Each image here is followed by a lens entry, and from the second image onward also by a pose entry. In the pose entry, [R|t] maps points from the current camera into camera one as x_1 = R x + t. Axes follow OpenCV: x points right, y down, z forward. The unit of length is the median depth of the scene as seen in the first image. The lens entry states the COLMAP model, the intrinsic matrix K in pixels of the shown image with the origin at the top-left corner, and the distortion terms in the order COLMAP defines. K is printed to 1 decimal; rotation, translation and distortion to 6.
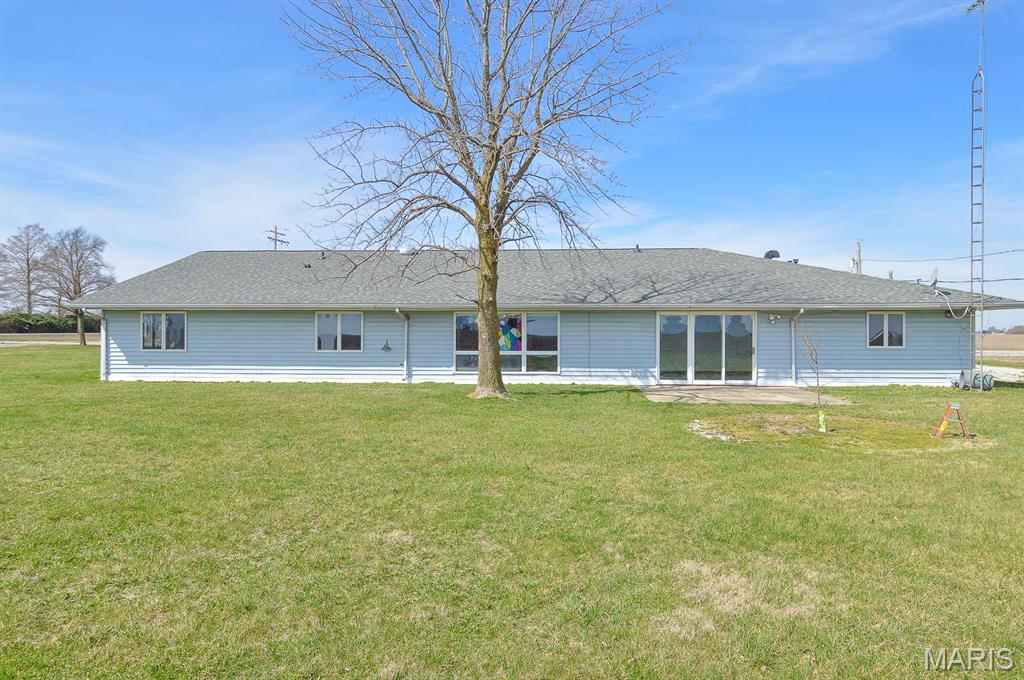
lens RADIAL K [[632.7, 0, 512.2], [0, 632.7, 333.2], [0, 0, 1]] dist [-0.001020, -0.002318]
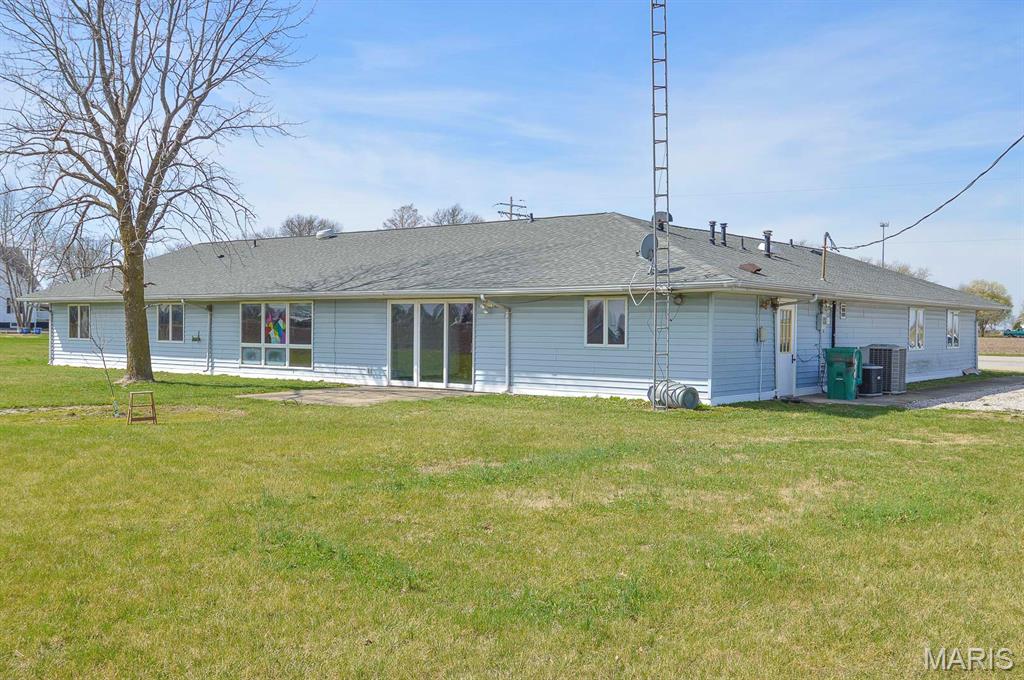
lens RADIAL K [[969.8, 0, 512.3], [0, 969.8, 340.4], [0, 0, 1]] dist [-0.007481, 0.000000]
pose [[0.829476, 0.013663, -0.558376, 1.094734], [-0.012660, 0.999904, 0.005660, 0.010824], [0.558400, 0.002374, 0.829569, 0.008786]]
